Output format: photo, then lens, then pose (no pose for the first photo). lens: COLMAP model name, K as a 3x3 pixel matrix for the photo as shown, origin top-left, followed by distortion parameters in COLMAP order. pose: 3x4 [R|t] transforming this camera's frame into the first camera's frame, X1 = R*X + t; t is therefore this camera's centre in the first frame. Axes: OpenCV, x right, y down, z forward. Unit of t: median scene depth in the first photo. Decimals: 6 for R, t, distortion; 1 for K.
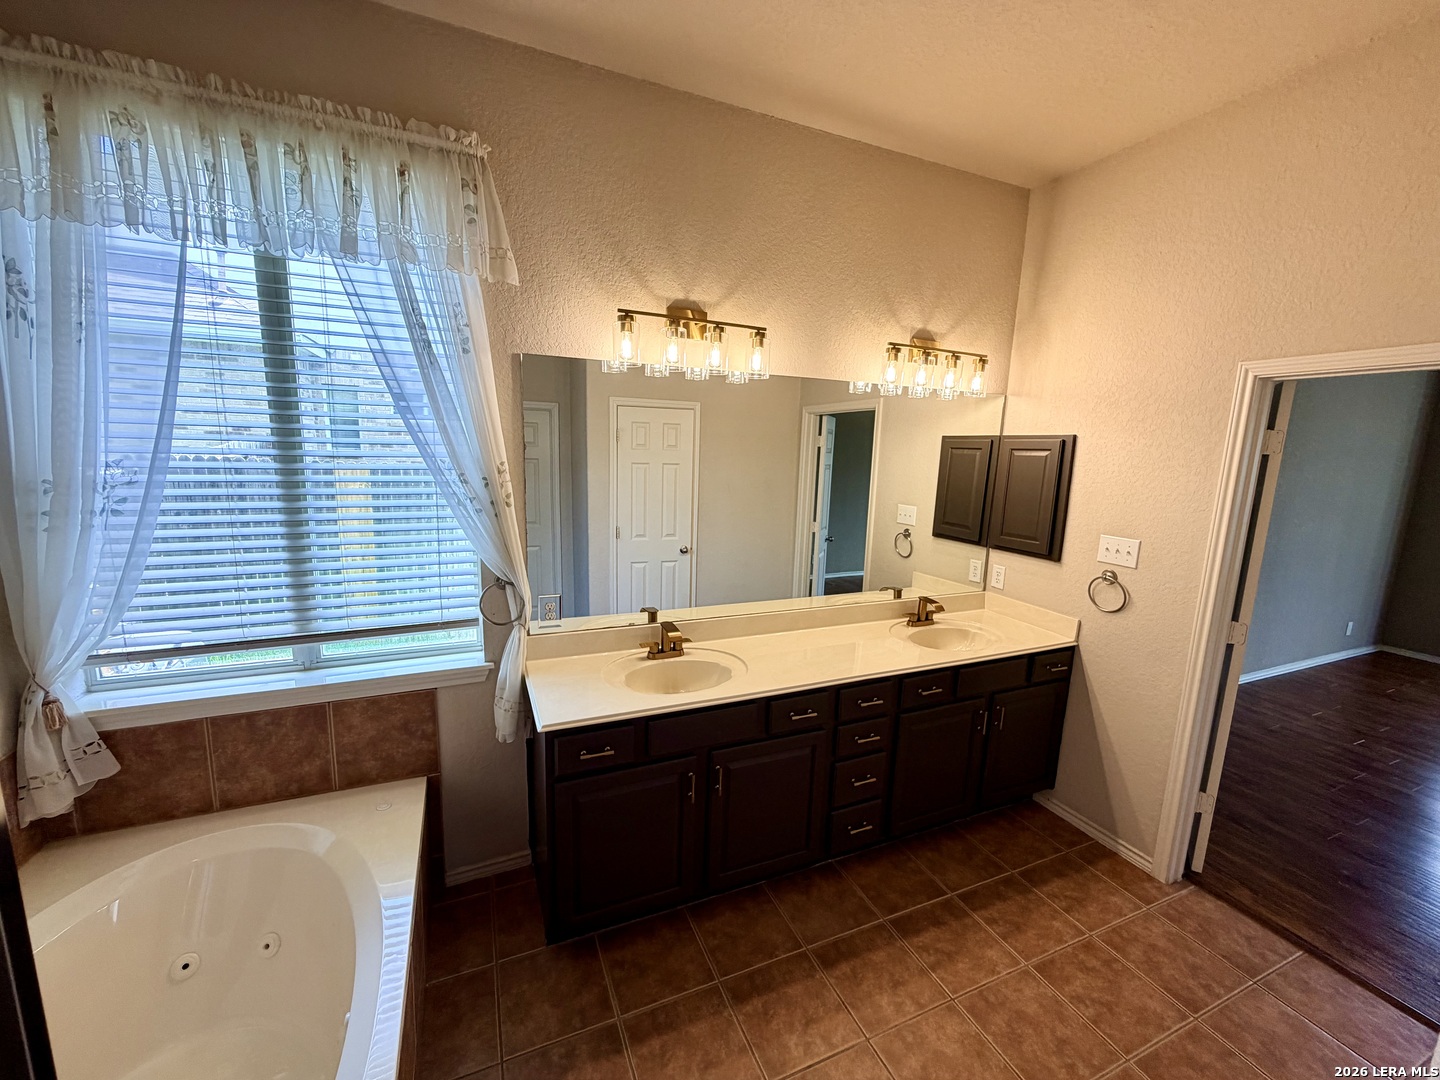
lens RADIAL K [[572.6, 0, 708.3], [0, 572.6, 542.0], [0, 0, 1]] dist [-0.002604, 0.000852]
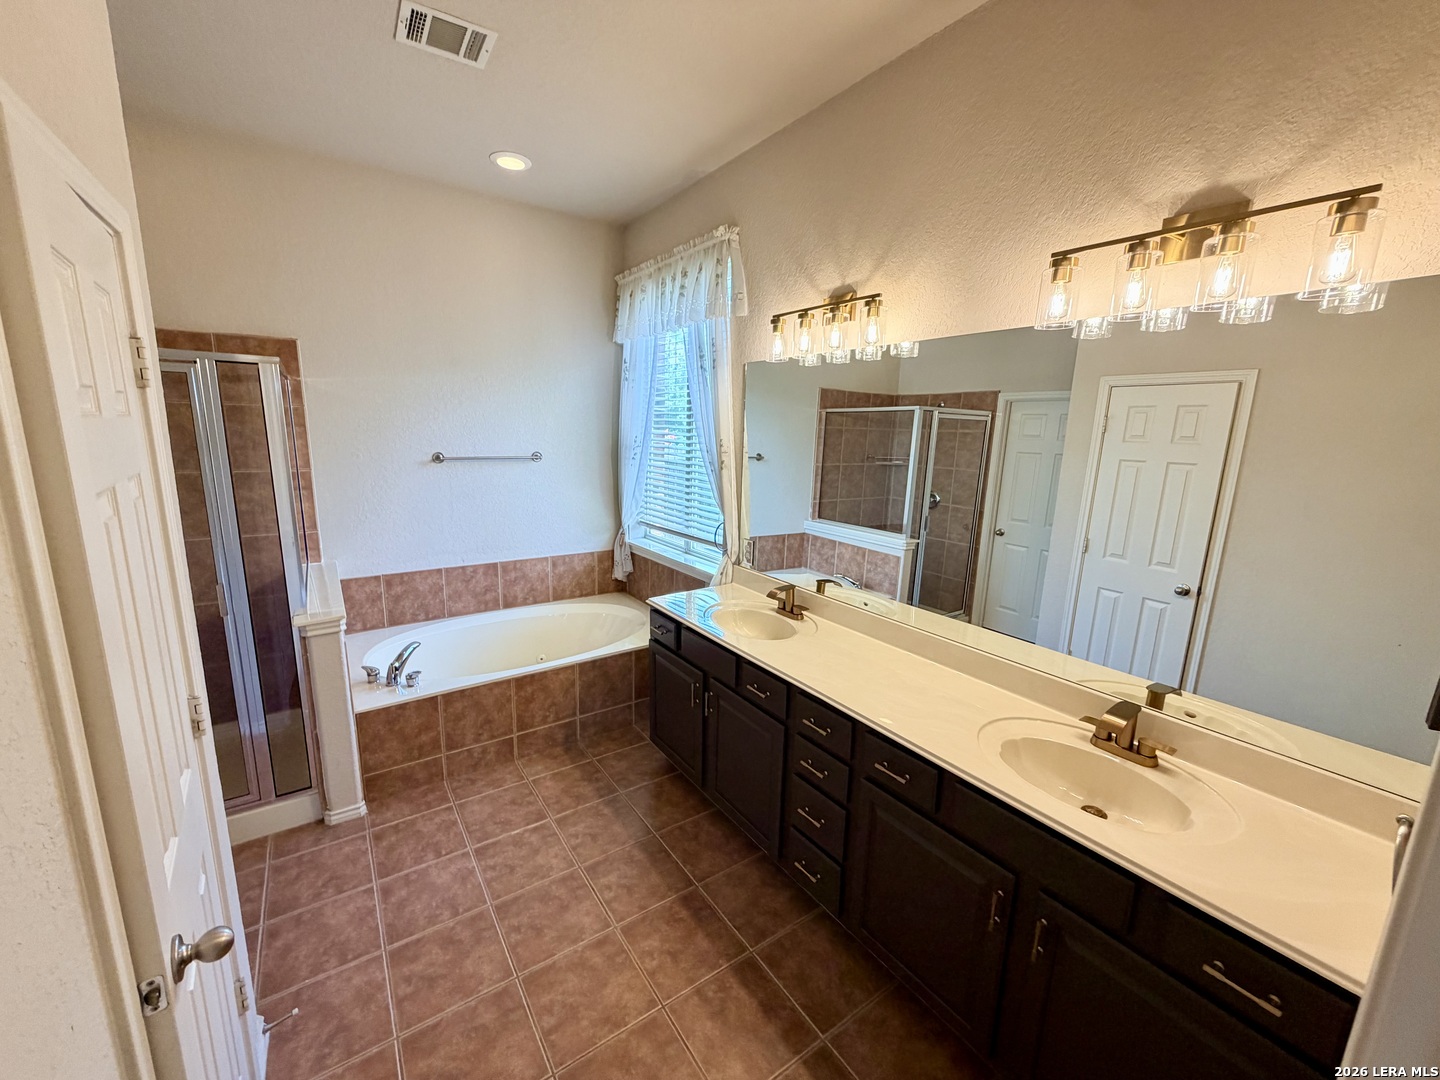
lens RADIAL K [[572.6, 0, 719.7], [0, 572.6, 539.0], [0, 0, 1]] dist [-0.002604, 0.000852]
pose [[0.202171, 0.162393, -0.965793, 0.998878], [-0.179886, 0.975536, 0.126375, -0.065659], [0.962688, 0.148183, 0.226438, 0.622158]]
